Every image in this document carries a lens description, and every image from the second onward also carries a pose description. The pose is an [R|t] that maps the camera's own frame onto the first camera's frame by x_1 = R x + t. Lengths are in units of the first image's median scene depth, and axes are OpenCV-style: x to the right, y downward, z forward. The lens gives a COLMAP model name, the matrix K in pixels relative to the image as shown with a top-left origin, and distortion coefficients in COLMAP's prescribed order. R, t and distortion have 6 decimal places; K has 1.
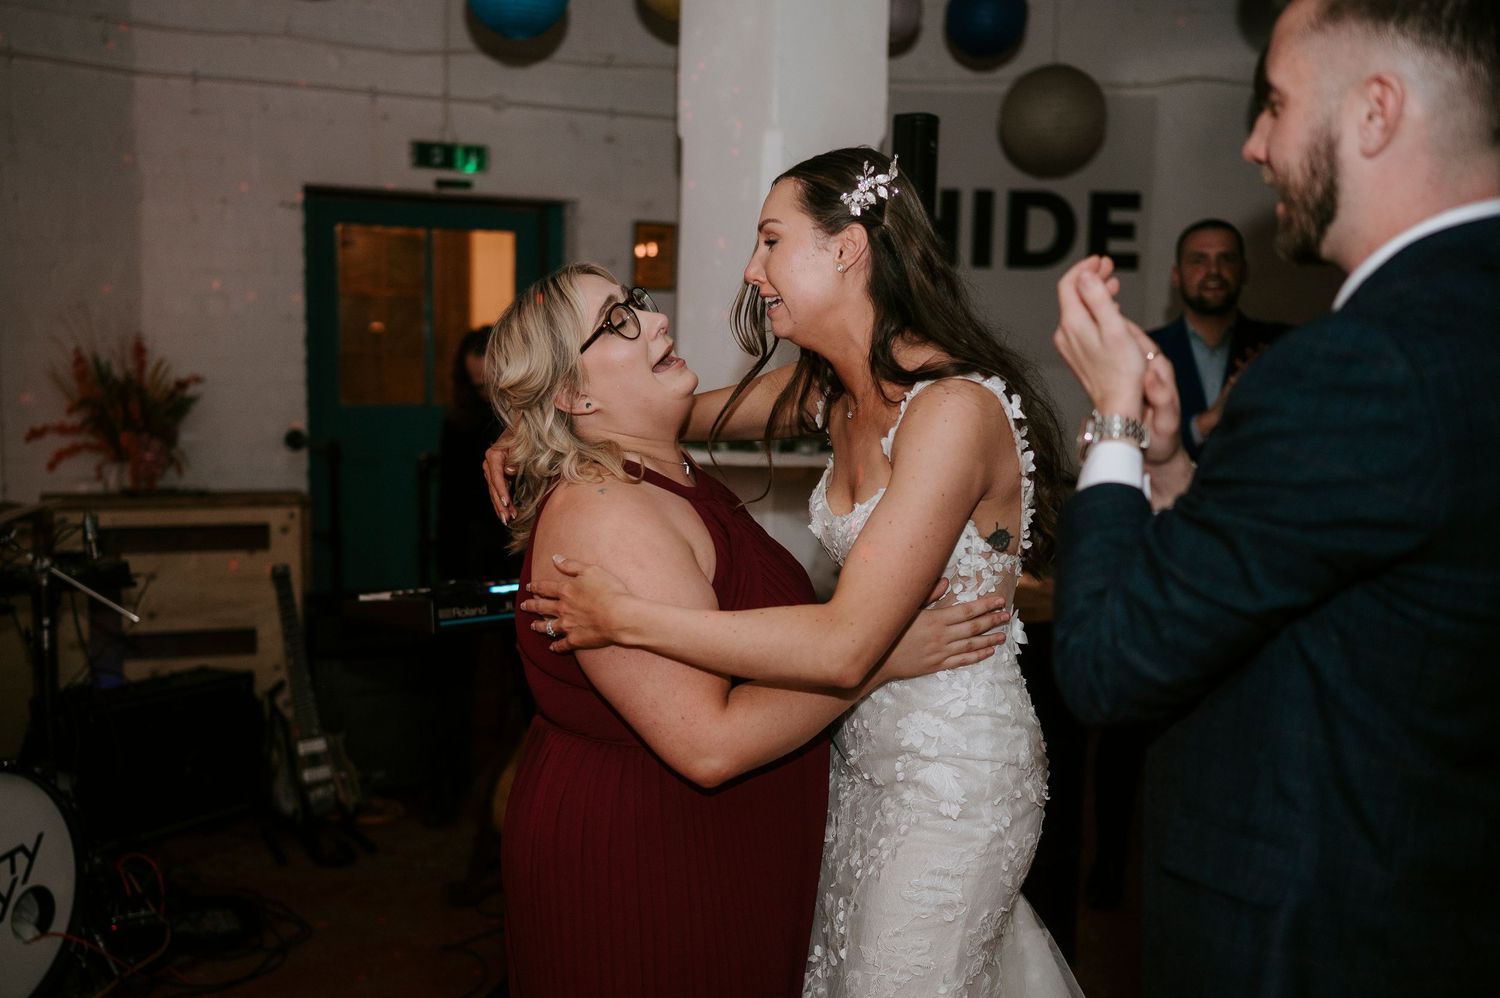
lens RADIAL K [[1598.7, 0, 643.5], [0, 1598.7, 545.3], [0, 0, 1]] dist [0.017701, 0.008444]
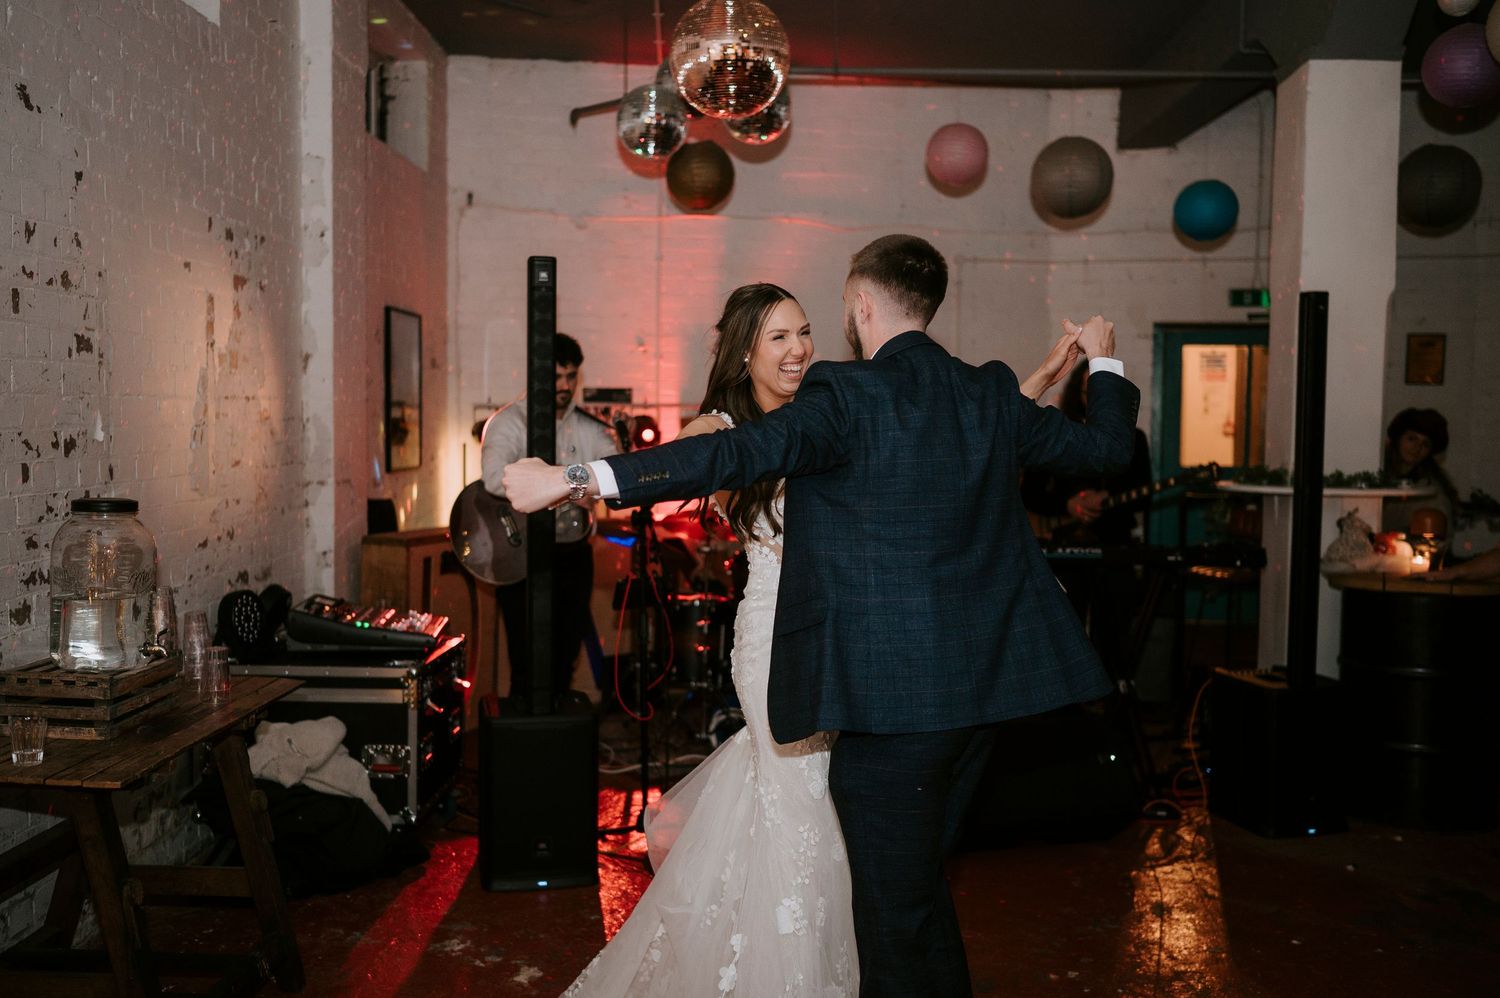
lens RADIAL K [[1383.2, 0, 759.6], [0, 1383.2, 501.6], [0, 0, 1]] dist [0.006361, -0.002704]
pose [[0.791035, 0.029593, -0.611055, 0.331015], [-0.074339, 0.996077, -0.047994, 0.042443], [0.607238, 0.083390, 0.790132, -0.293503]]
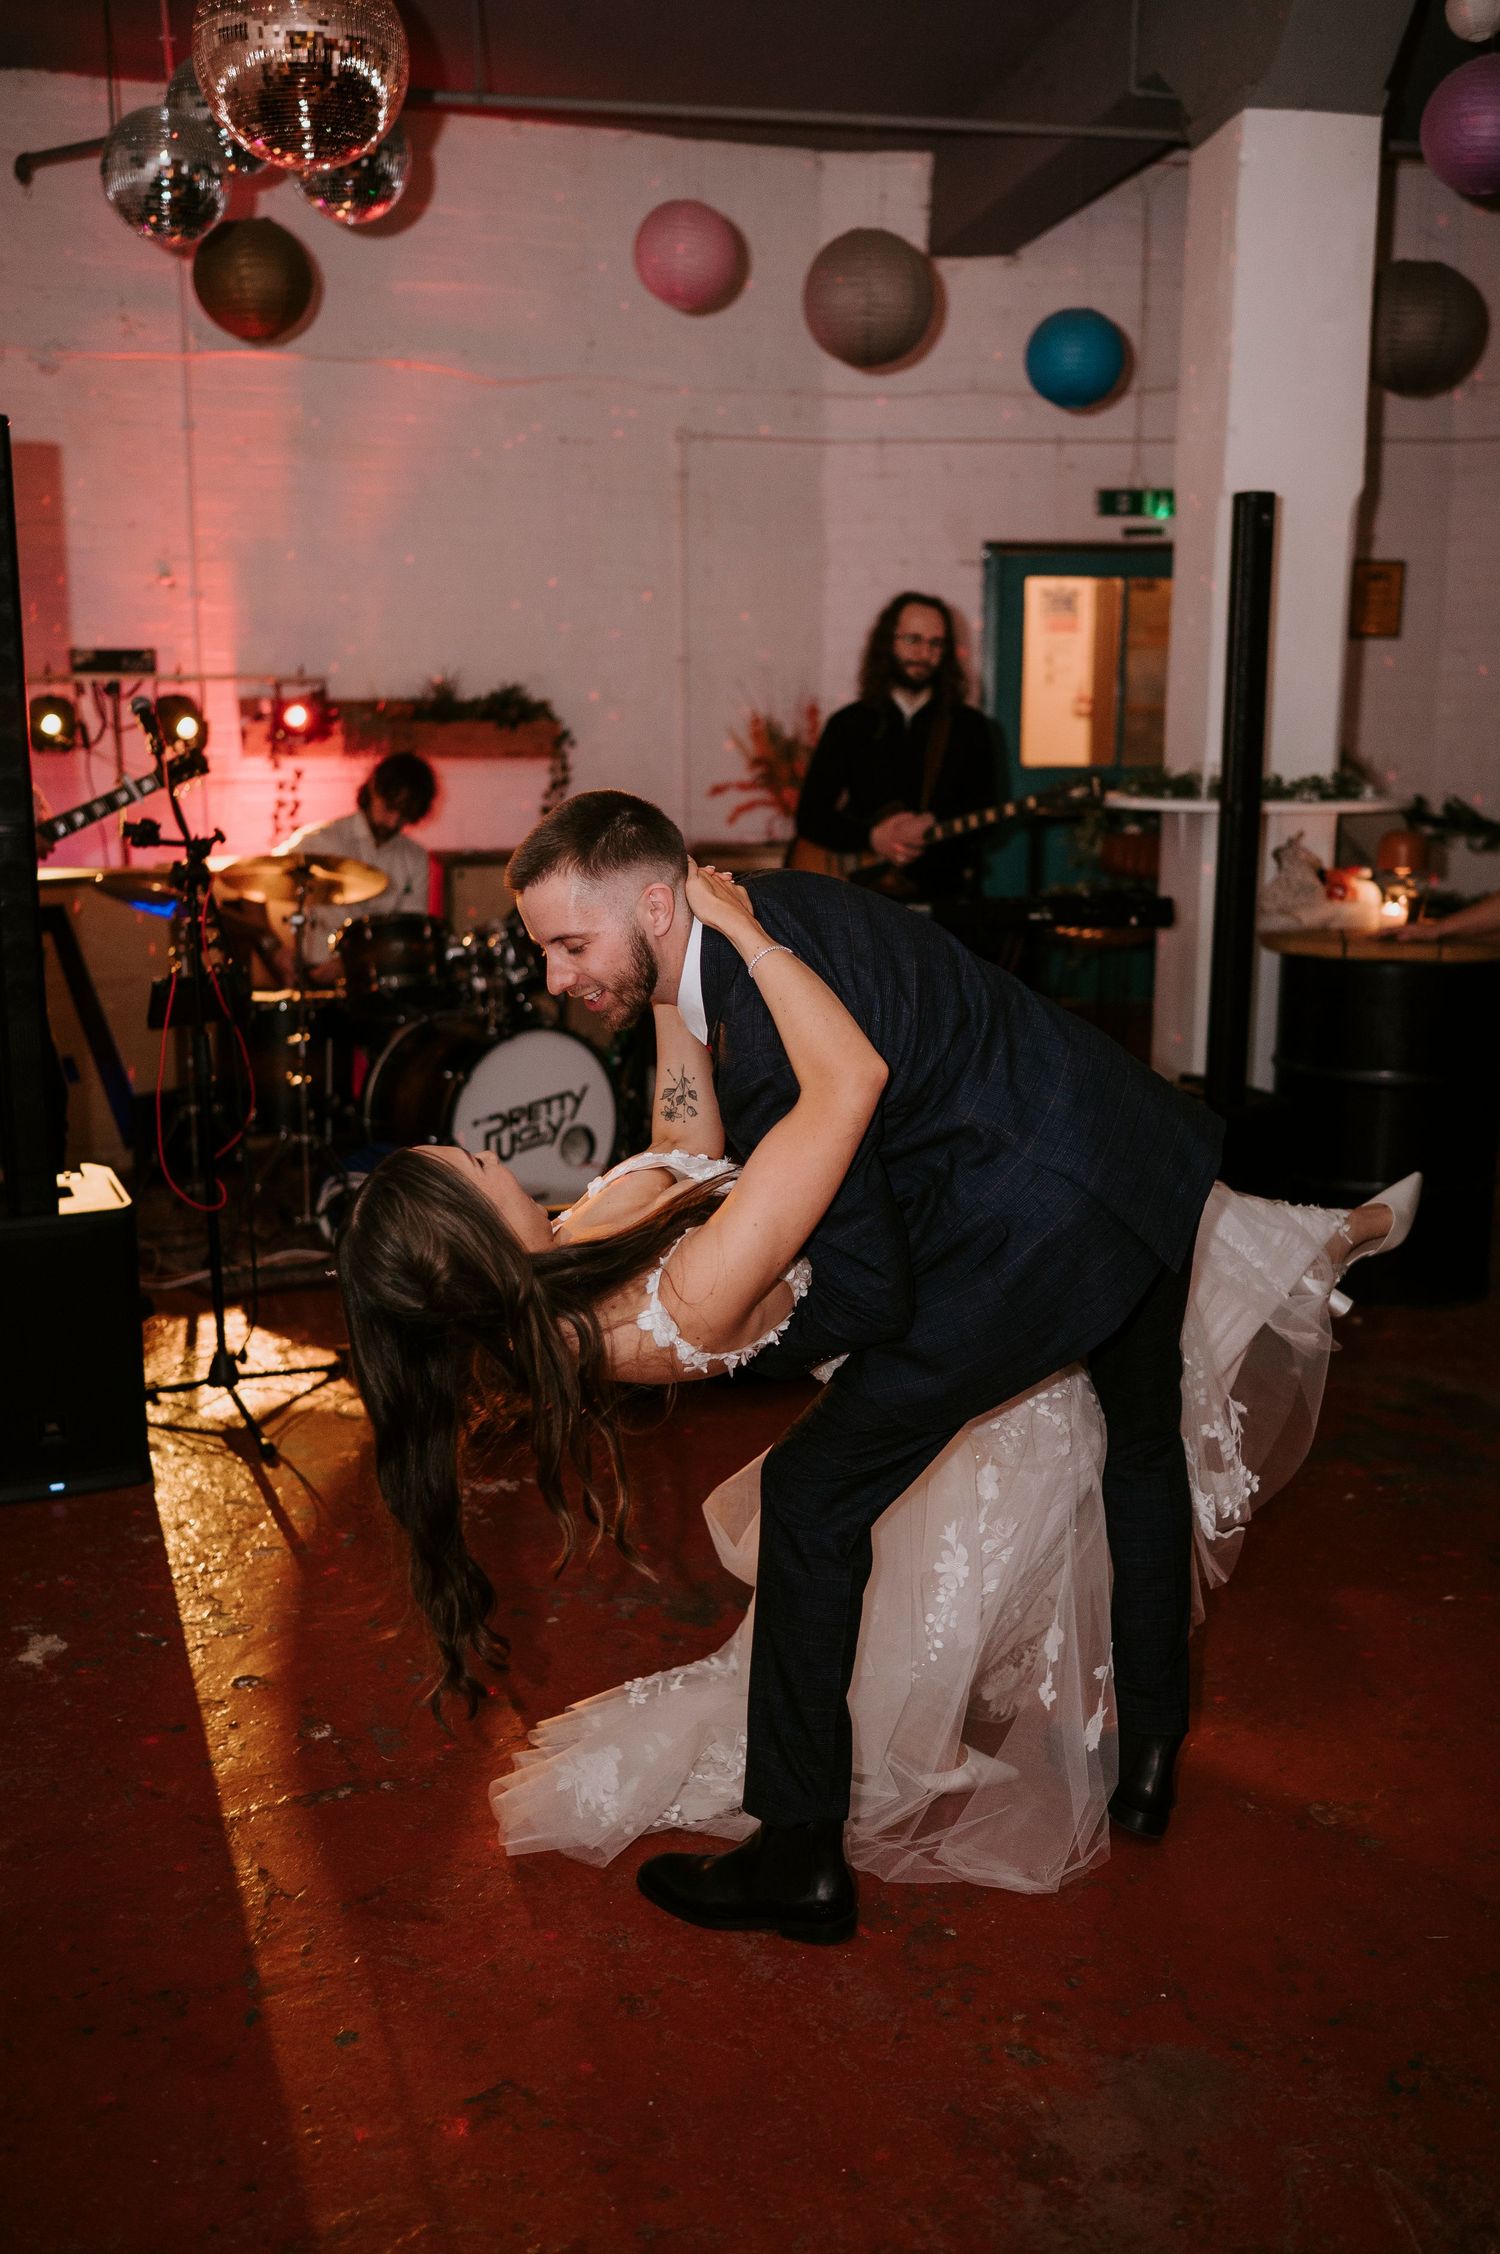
lens RADIAL K [[2078.4, 0, 742.4], [0, 2078.4, 1121.7], [0, 0, 1]] dist [0.006361, -0.002704]
pose [[0.887682, 0.079883, -0.453475, 0.289802], [-0.046073, 0.995303, 0.085143, 0.033660], [0.458146, -0.054687, 0.887193, -0.255113]]
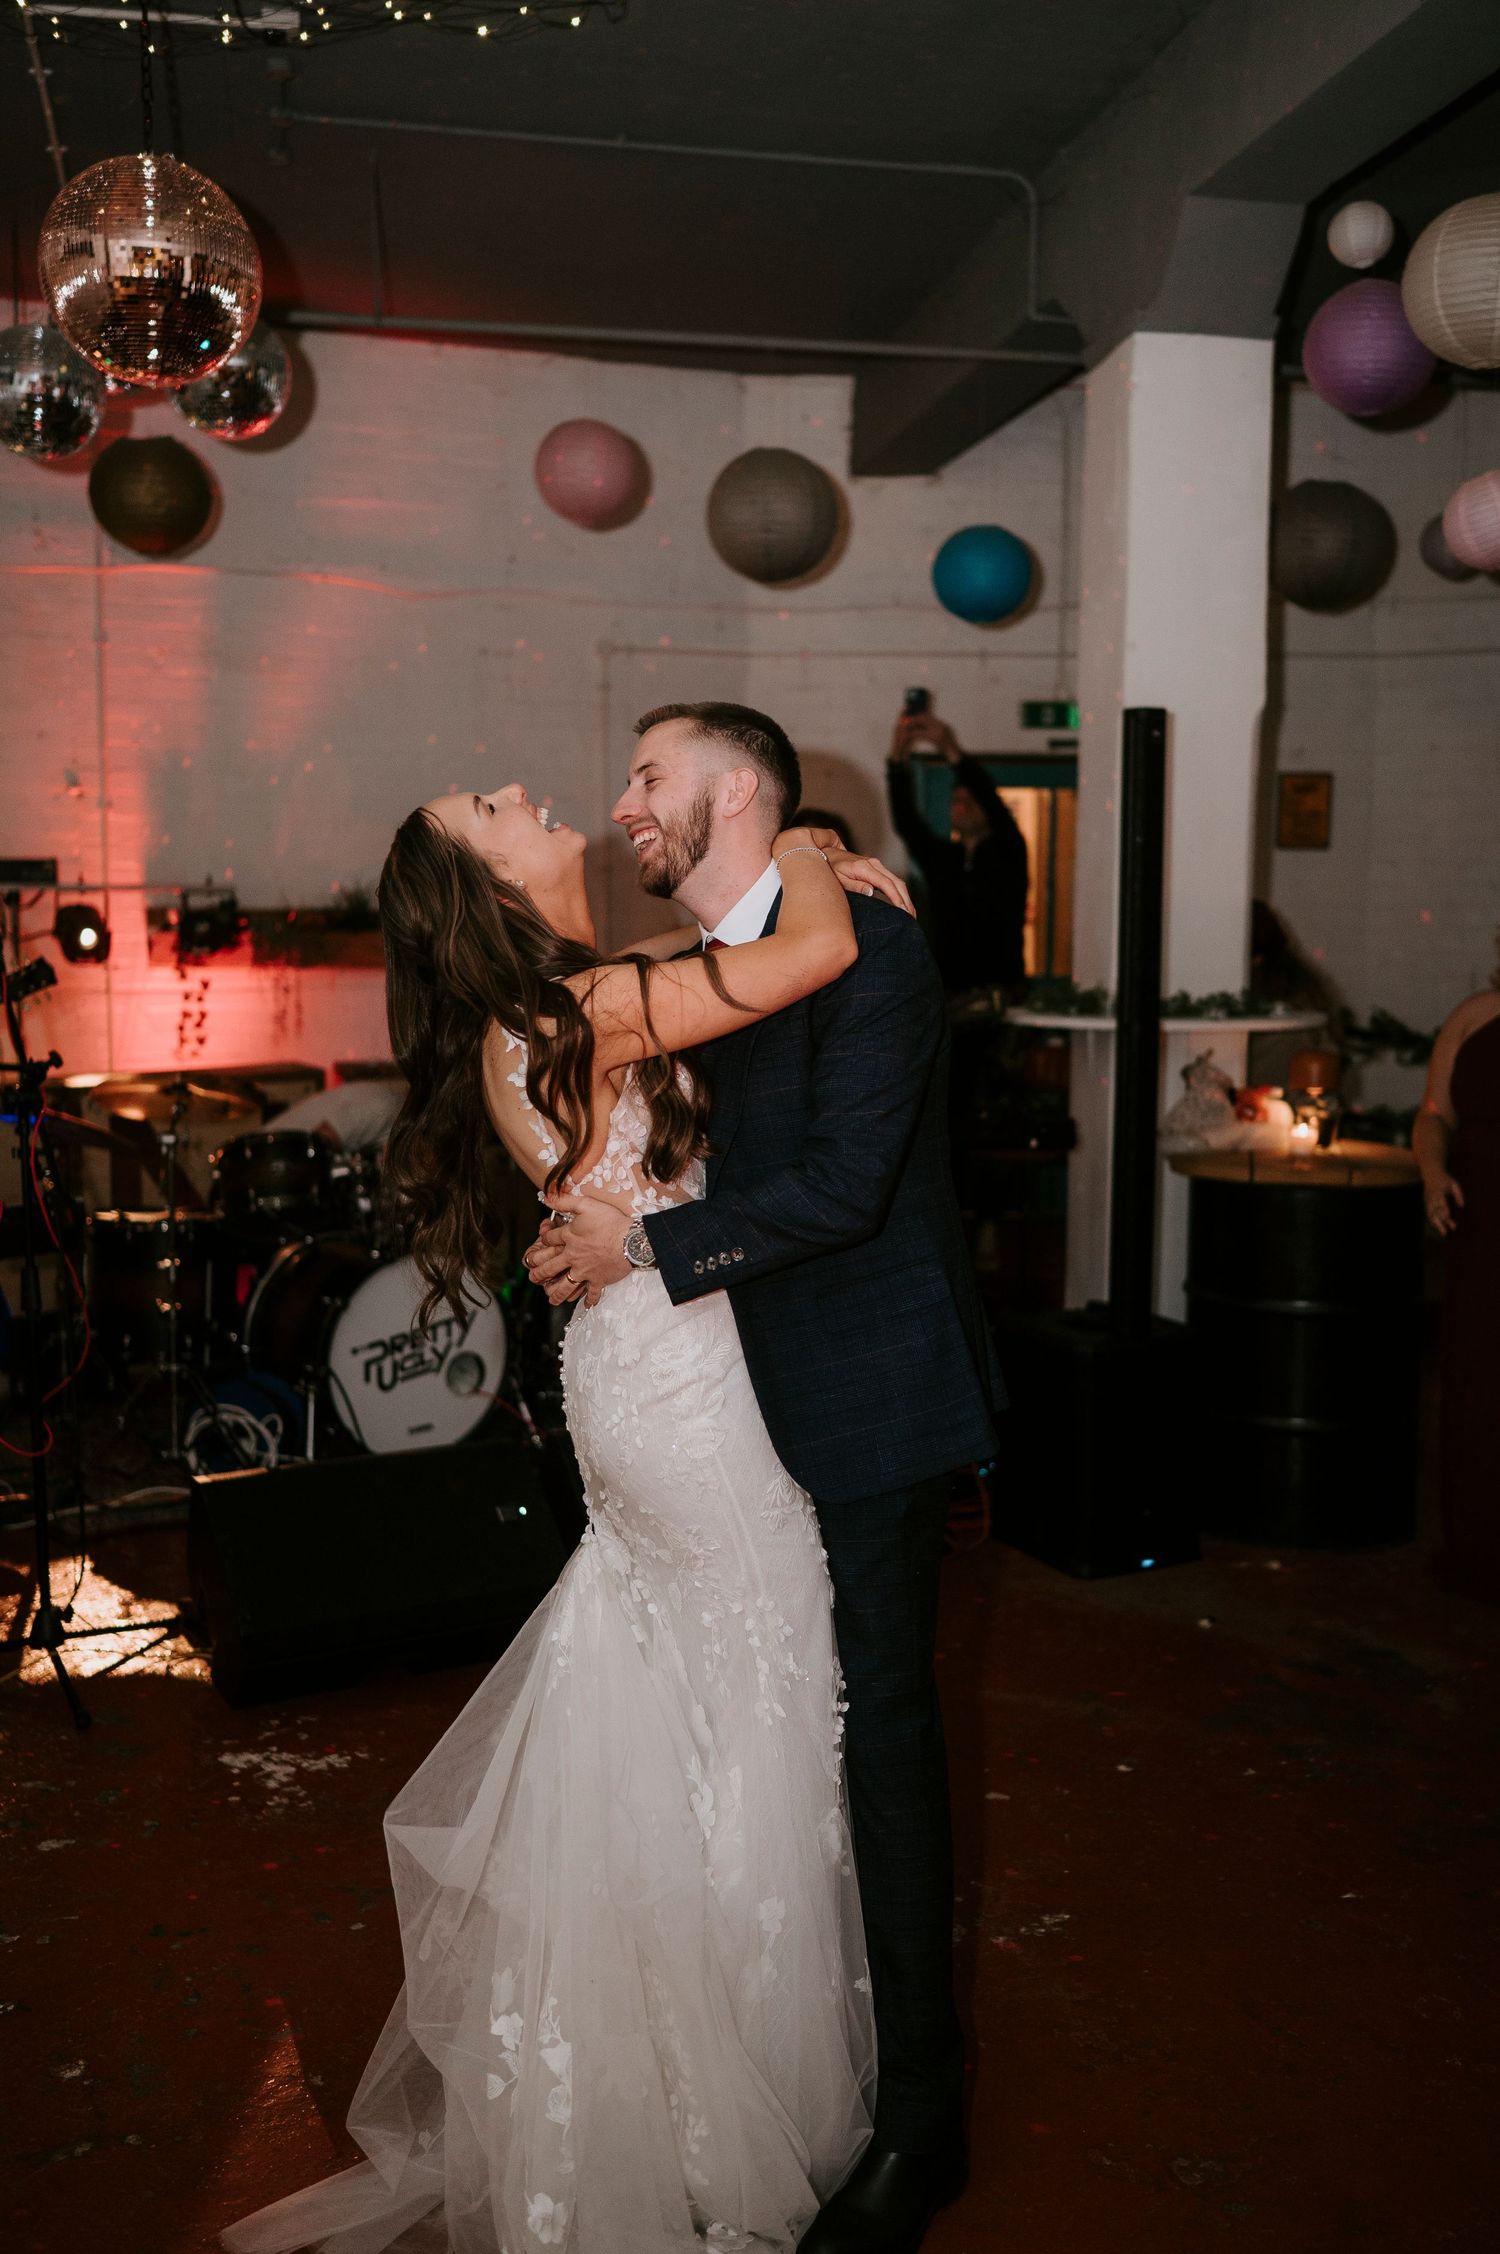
lens RADIAL K [[2083.9, 0, 739.0], [0, 2083.9, 1124.7], [0, 0, 1]] dist [0.005864, 0.001311]
pose [[0.891413, 0.038043, -0.451592, 0.305998], [-0.046743, 0.998874, -0.008119, 0.021906], [0.450774, 0.028346, 0.892188, -0.206537]]
